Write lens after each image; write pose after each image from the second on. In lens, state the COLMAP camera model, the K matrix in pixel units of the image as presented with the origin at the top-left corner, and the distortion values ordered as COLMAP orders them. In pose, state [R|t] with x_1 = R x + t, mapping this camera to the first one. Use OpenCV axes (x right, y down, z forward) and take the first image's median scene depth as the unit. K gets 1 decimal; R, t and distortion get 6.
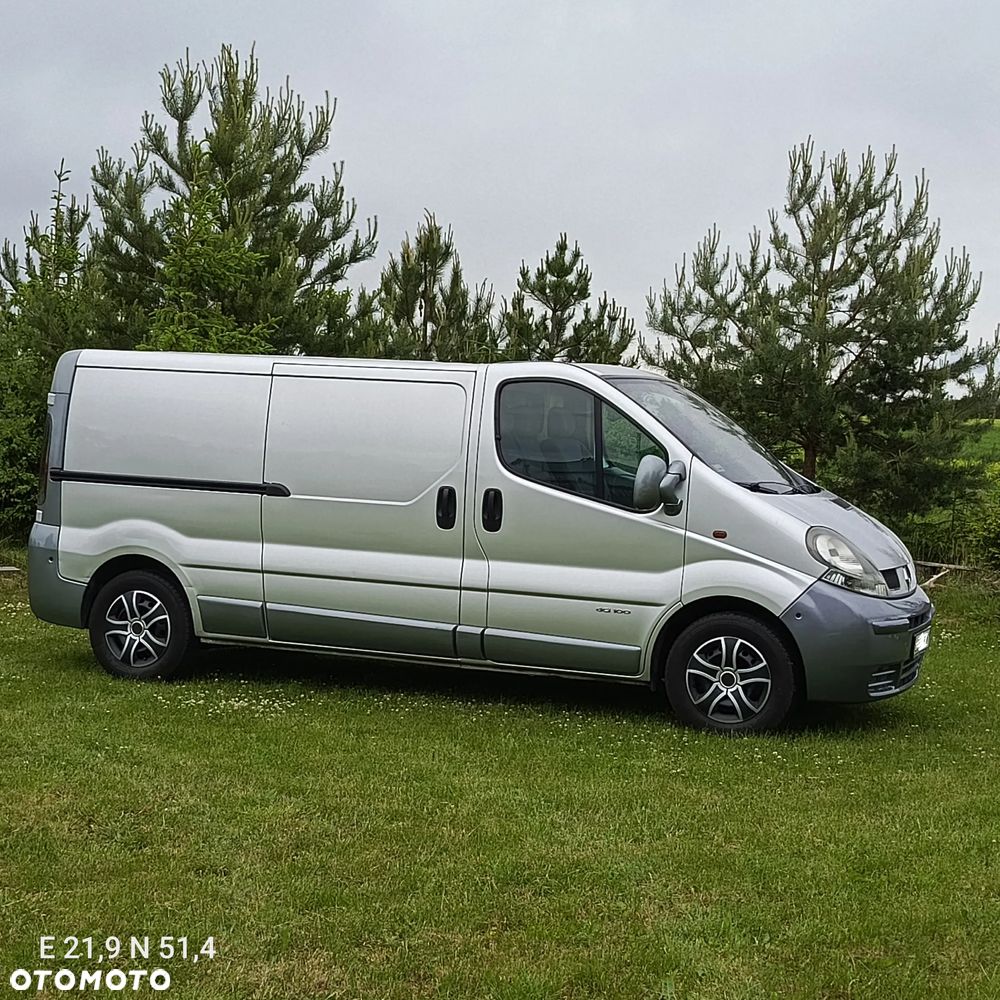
lens RADIAL K [[1851.3, 0, 500.0], [0, 1851.3, 497.7], [0, 0, 1]] dist [0.120520, 0.000000]
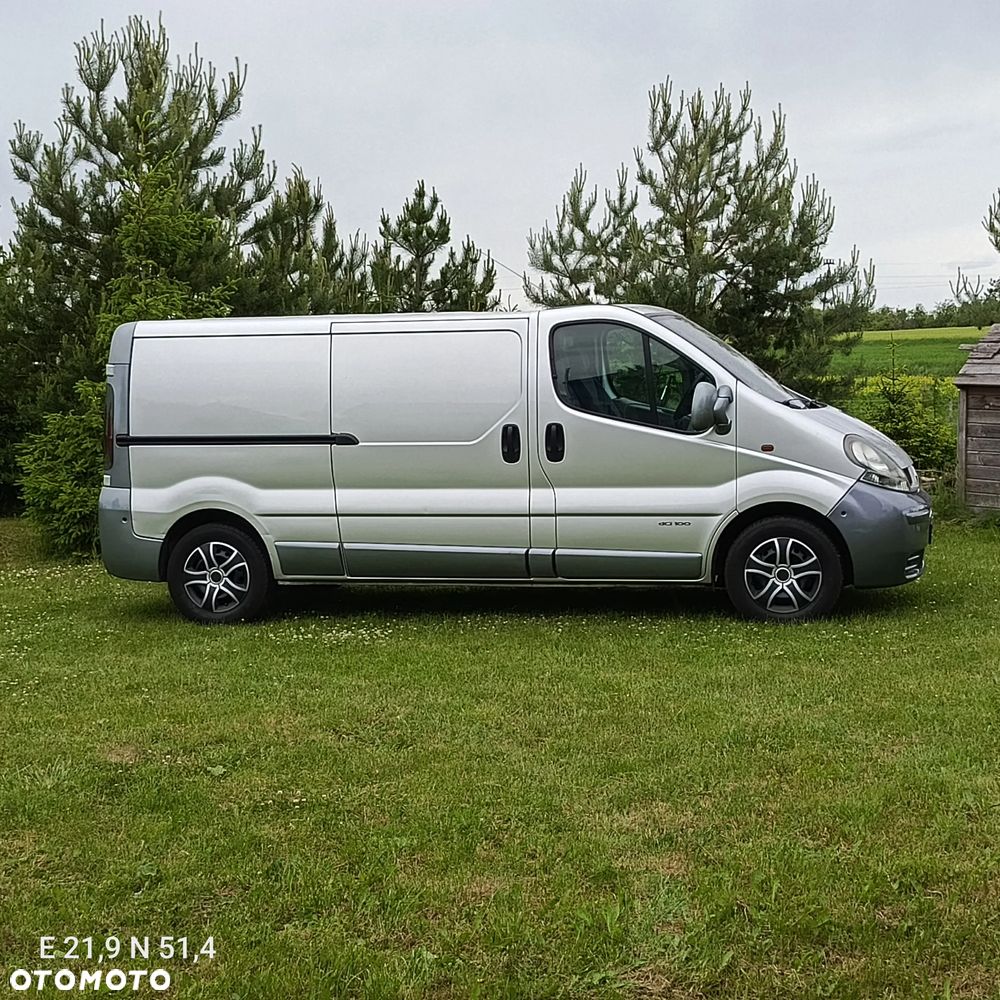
lens RADIAL K [[1851.3, 0, 507.3], [0, 1851.3, 508.9], [0, 0, 1]] dist [0.120520, 0.000000]
pose [[0.987755, -0.078852, 0.134617, -0.086040], [0.073661, 0.996350, 0.043125, -0.001623], [-0.137526, -0.032681, 0.989959, -0.044091]]
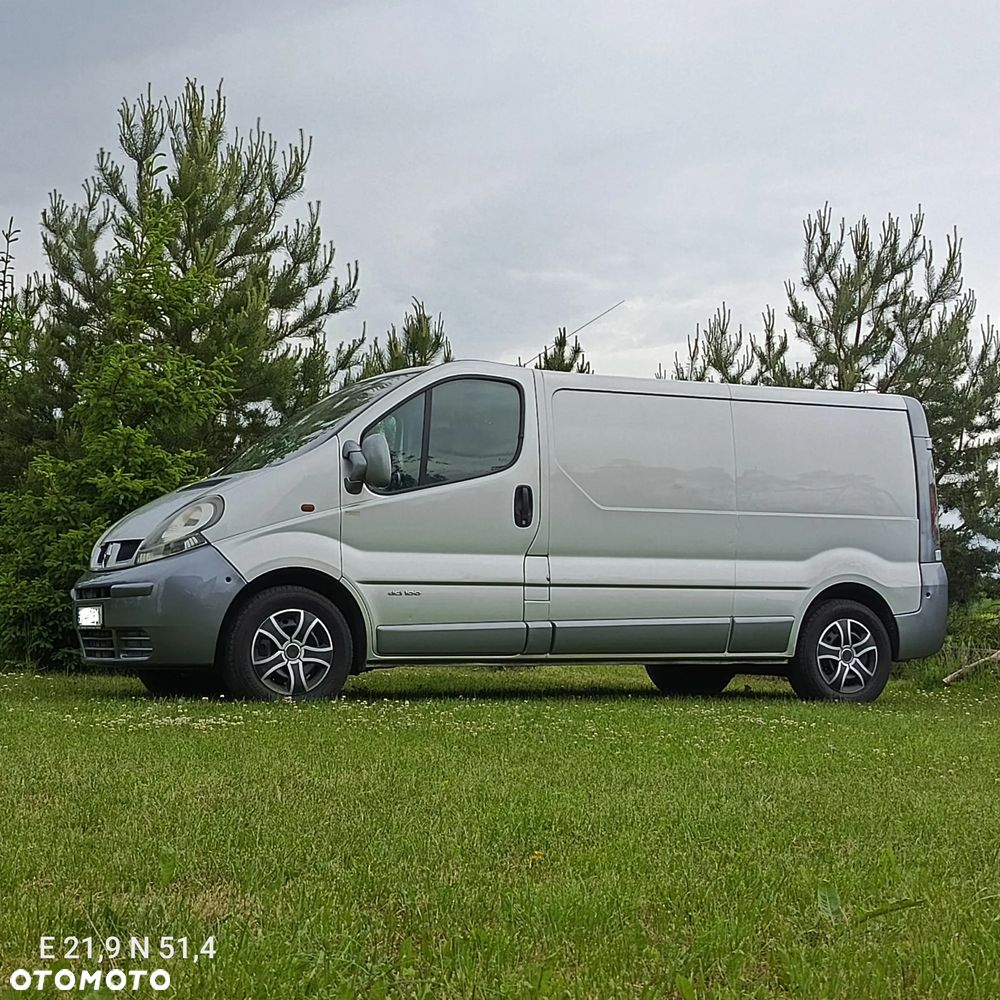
lens RADIAL K [[1851.3, 0, 511.1], [0, 1851.3, 484.0], [0, 0, 1]] dist [0.120520, 0.000000]
pose [[0.999844, -0.014606, 0.009927, -0.002273], [0.015626, 0.993589, -0.111963, 0.046846], [-0.008228, 0.112101, 0.993663, 0.099264]]
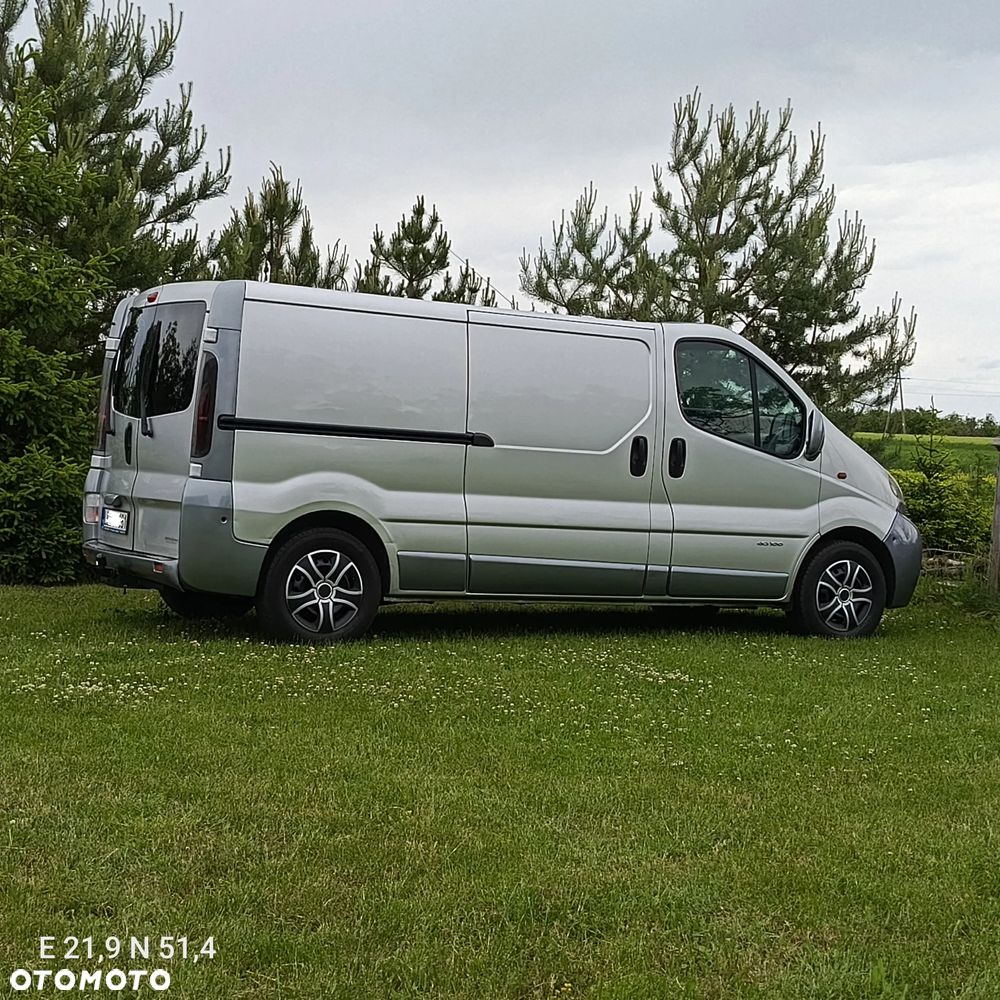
lens RADIAL K [[1851.3, 0, 505.7], [0, 1851.3, 495.6], [0, 0, 1]] dist [0.120520, 0.000000]
pose [[0.994594, 0.004628, 0.103740, -0.022581], [-0.003834, 0.999962, -0.007851, 0.016254], [-0.103773, 0.007411, 0.994573, 0.092013]]
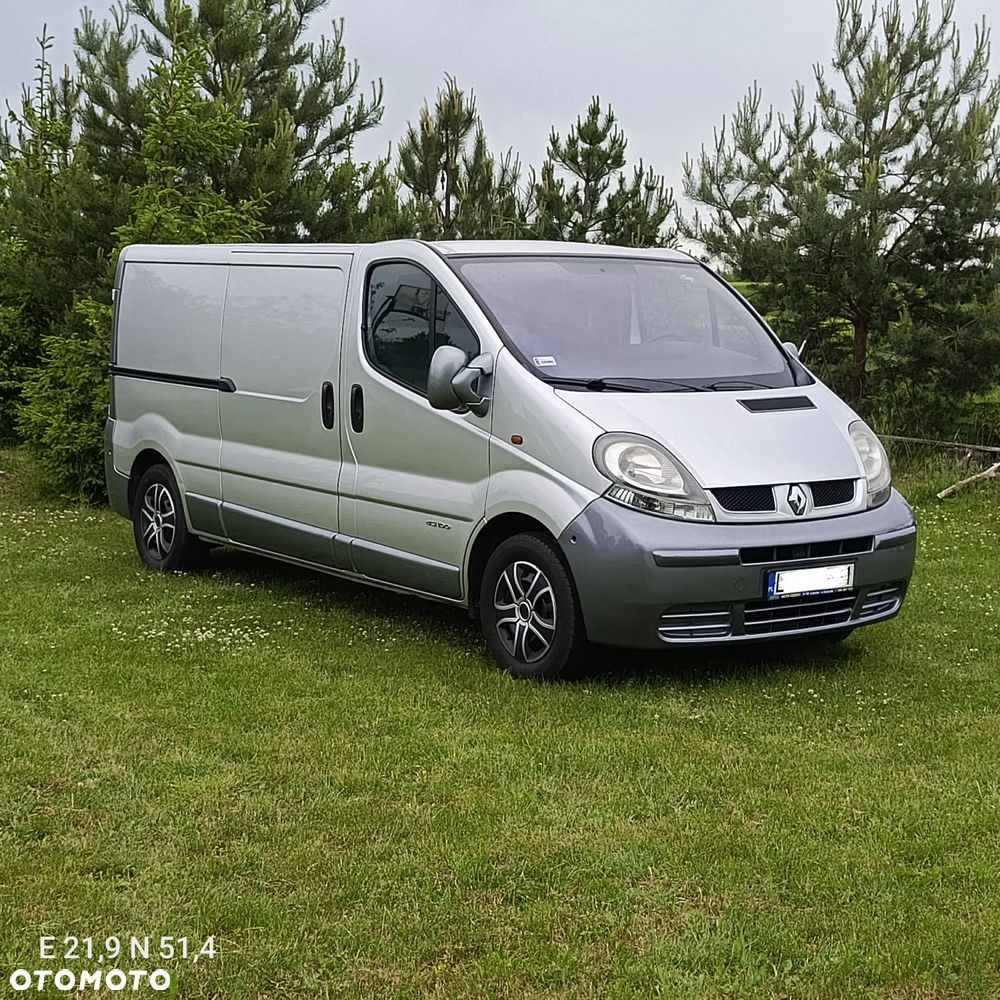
lens RADIAL K [[1851.3, 0, 506.0], [0, 1851.3, 503.0], [0, 0, 1]] dist [0.120520, 0.000000]
pose [[0.999553, -0.014740, -0.026018, 0.012481], [0.016515, 0.997453, 0.069387, -0.004896], [0.024929, -0.069785, 0.997250, 0.058723]]
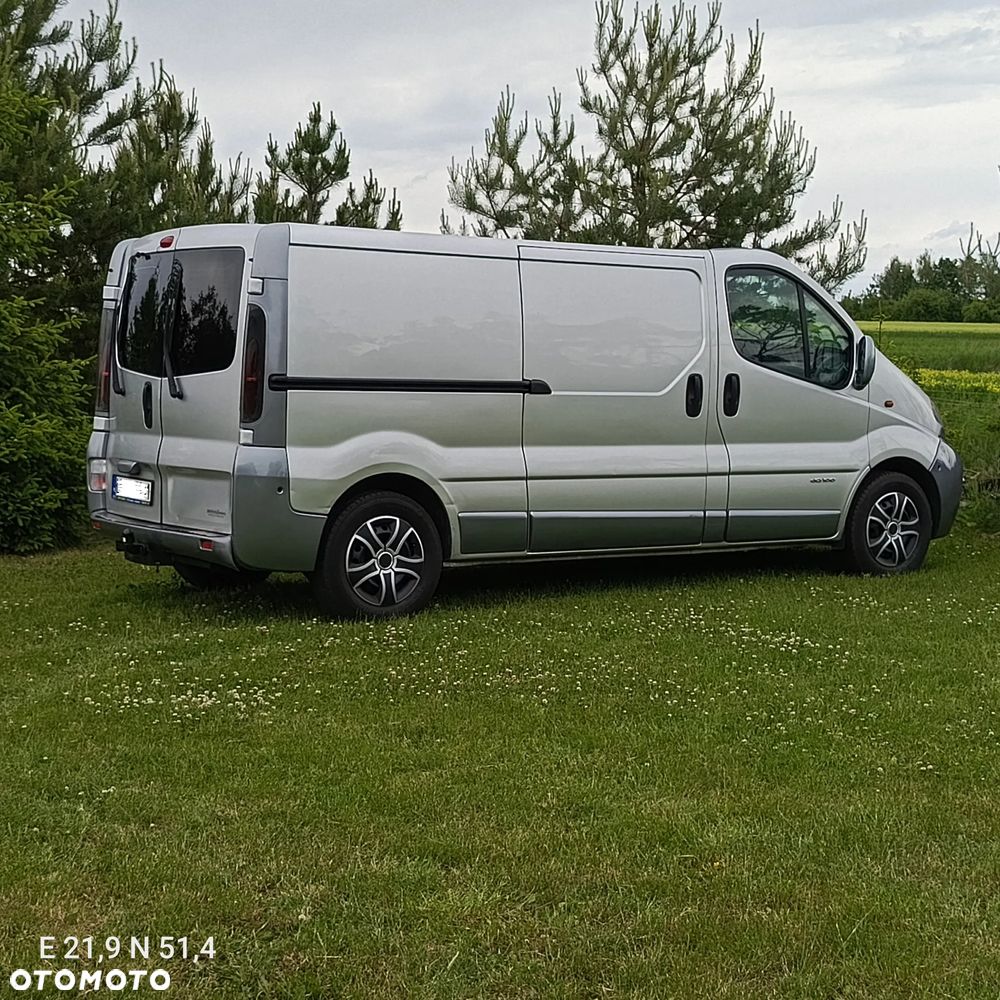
lens RADIAL K [[1851.3, 0, 505.5], [0, 1851.3, 499.5], [0, 0, 1]] dist [0.120520, 0.000000]
pose [[0.978307, -0.046212, 0.201938, -0.077235], [0.036349, 0.997970, 0.052285, 0.001539], [-0.203945, -0.043811, 0.978002, 0.137330]]
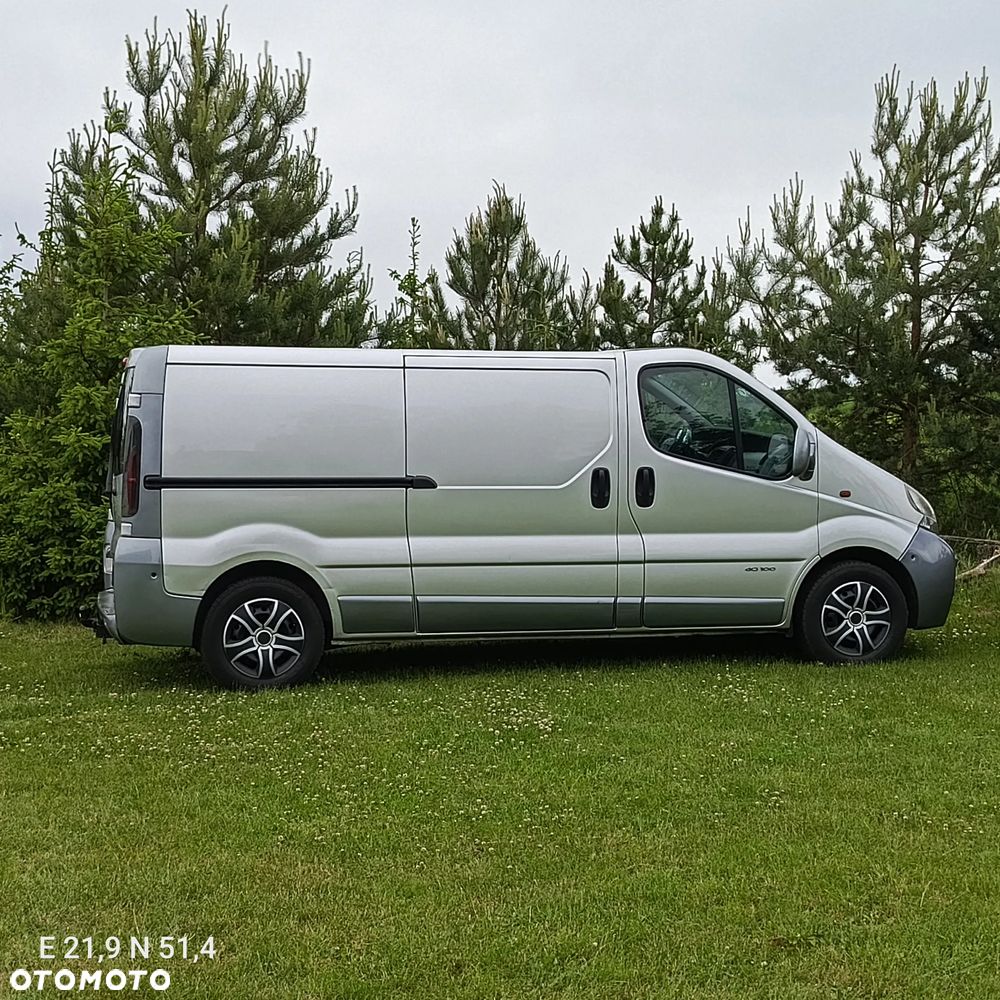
lens RADIAL K [[1851.3, 0, 498.3], [0, 1851.3, 494.5], [0, 0, 1]] dist [0.120520, 0.000000]
pose [[0.985778, -0.041158, -0.162936, 0.119114], [0.041610, 0.999134, -0.000639, 0.002444], [0.162821, -0.006150, 0.986636, 0.093994]]
